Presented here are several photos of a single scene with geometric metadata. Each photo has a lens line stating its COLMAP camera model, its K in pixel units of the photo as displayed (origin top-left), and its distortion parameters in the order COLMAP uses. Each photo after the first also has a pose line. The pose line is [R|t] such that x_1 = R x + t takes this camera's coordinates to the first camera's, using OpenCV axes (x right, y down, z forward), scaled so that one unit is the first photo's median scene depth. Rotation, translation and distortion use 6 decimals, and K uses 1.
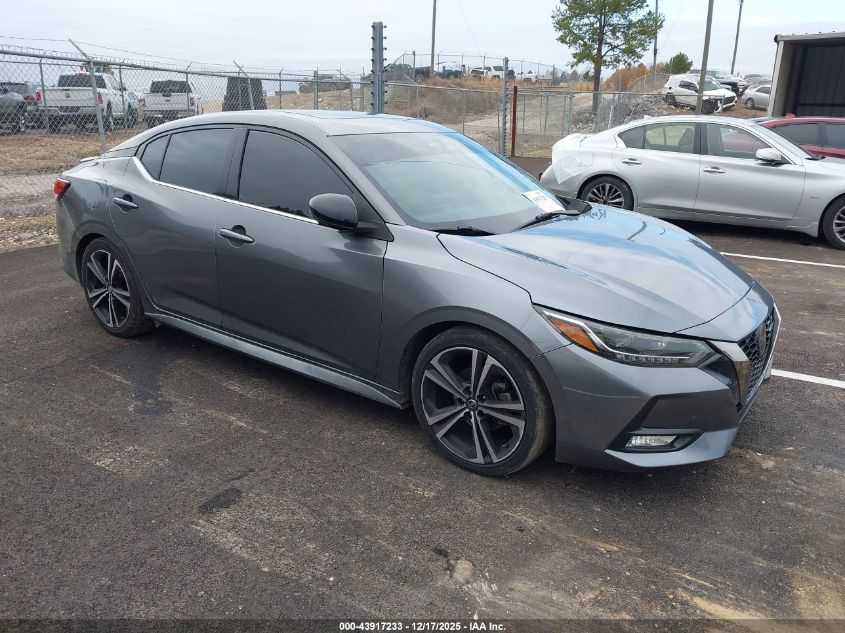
lens RADIAL K [[653.2, 0, 423.8], [0, 653.2, 310.7], [0, 0, 1]] dist [0.036271, -0.043269]
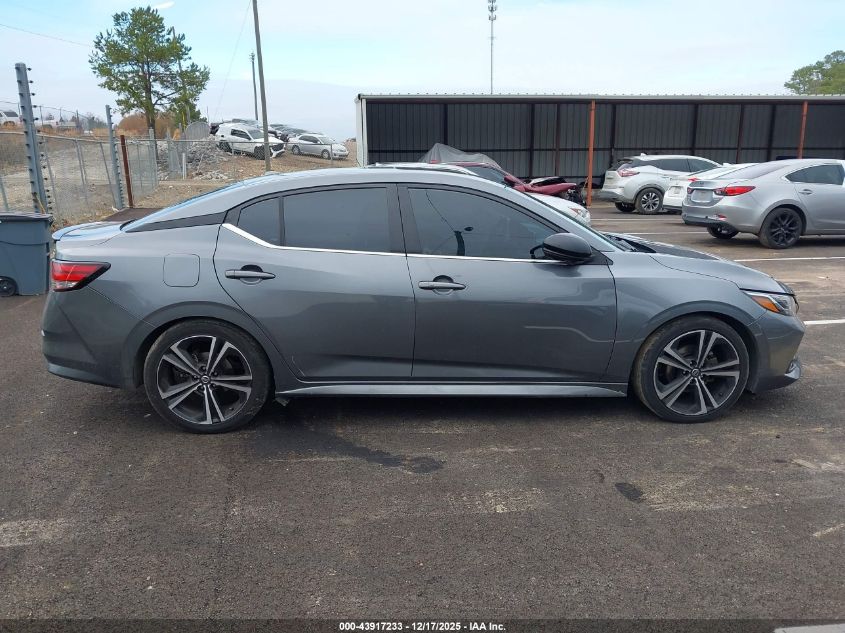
lens RADIAL K [[653.2, 0, 421.5], [0, 653.2, 315.5], [0, 0, 1]] dist [0.036271, -0.043269]
pose [[0.779219, -0.167828, 0.603864, -0.233928], [0.203241, 0.979079, 0.009848, -0.020394], [-0.592883, 0.115056, 0.797027, 0.044995]]
